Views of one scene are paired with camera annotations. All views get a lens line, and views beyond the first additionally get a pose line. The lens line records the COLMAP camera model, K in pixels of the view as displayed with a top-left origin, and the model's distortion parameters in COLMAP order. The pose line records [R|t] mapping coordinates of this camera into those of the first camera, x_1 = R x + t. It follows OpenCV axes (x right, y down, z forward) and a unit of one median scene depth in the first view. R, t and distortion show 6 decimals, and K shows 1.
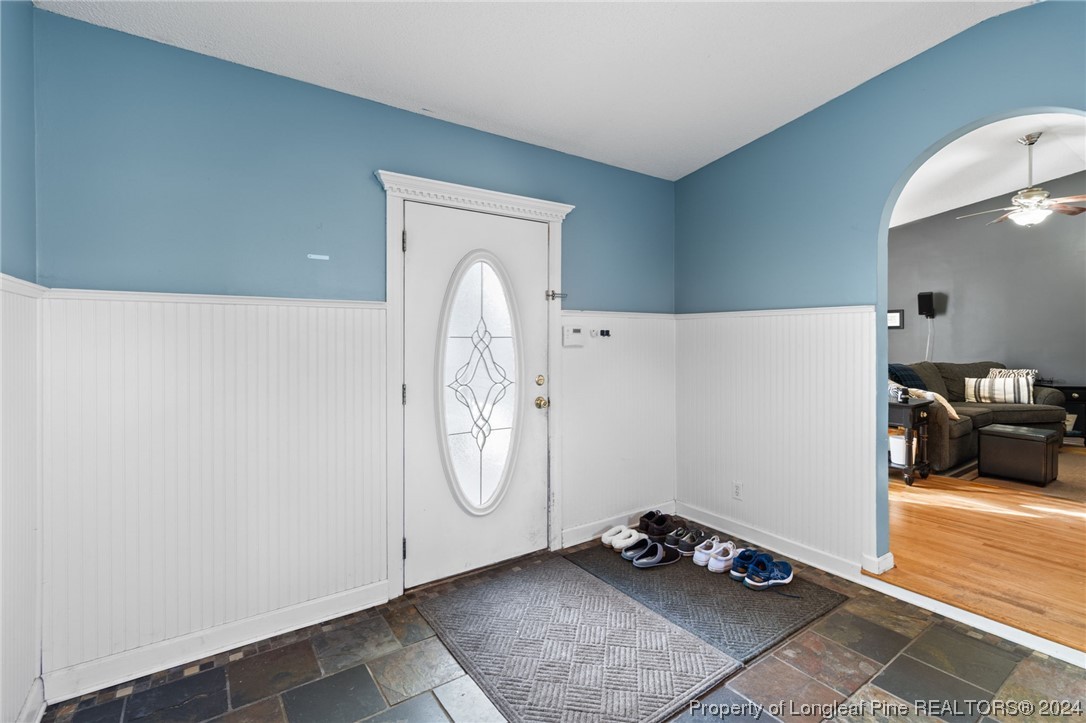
lens RADIAL K [[499.6, 0, 545.8], [0, 499.6, 342.0], [0, 0, 1]] dist [-0.000136, 0.000462]
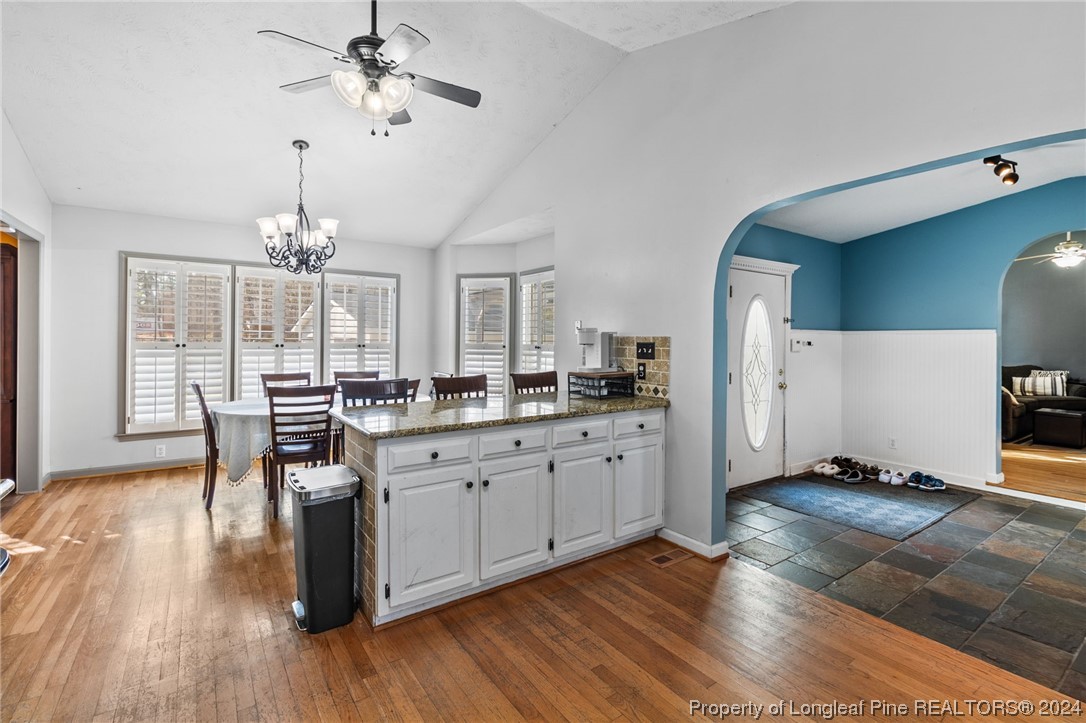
lens RADIAL K [[499.6, 0, 541.3], [0, 499.6, 343.8], [0, 0, 1]] dist [-0.000136, 0.000462]
pose [[0.999964, 0.006547, -0.005469, -0.652283], [-0.006570, 0.999970, -0.004211, -0.003353], [0.005442, 0.004247, 0.999976, -0.534569]]
